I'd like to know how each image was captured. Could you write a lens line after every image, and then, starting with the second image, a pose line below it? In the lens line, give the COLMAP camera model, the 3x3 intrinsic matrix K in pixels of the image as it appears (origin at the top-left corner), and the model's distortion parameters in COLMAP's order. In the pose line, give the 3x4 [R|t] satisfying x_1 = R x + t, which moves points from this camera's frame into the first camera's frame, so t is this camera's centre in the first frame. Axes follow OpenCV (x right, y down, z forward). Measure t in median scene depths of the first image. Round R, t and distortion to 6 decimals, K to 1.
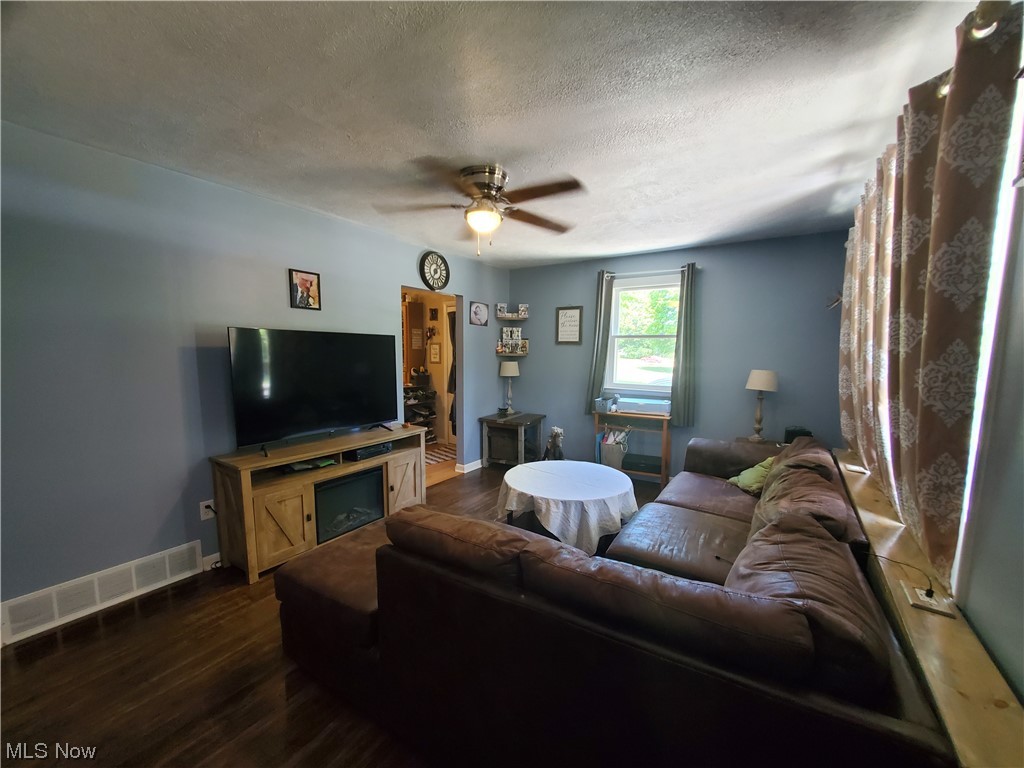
lens RADIAL K [[404.0, 0, 513.3], [0, 404.0, 399.7], [0, 0, 1]] dist [0.003187, -0.003536]
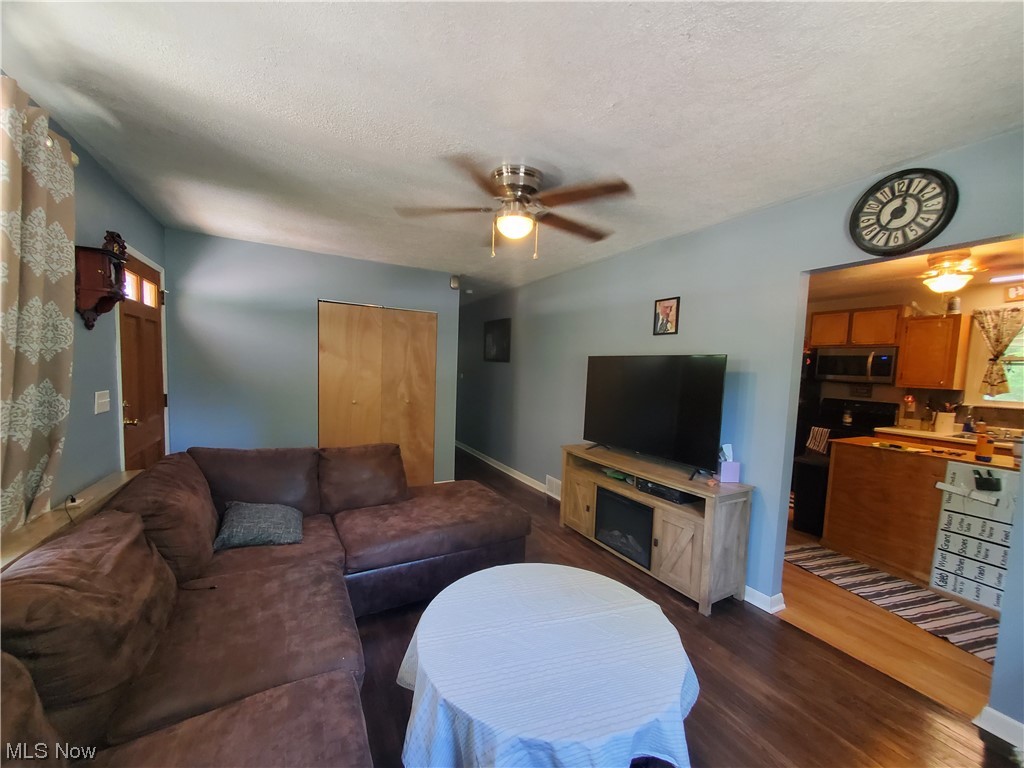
lens RADIAL K [[404.0, 0, 513.3], [0, 404.0, 399.7], [0, 0, 1]] dist [0.003187, -0.003536]
pose [[-0.472544, 0.040509, -0.880376, 0.576026], [-0.146383, 0.981459, 0.123731, -0.129236], [0.869065, 0.187340, -0.457853, 1.143207]]
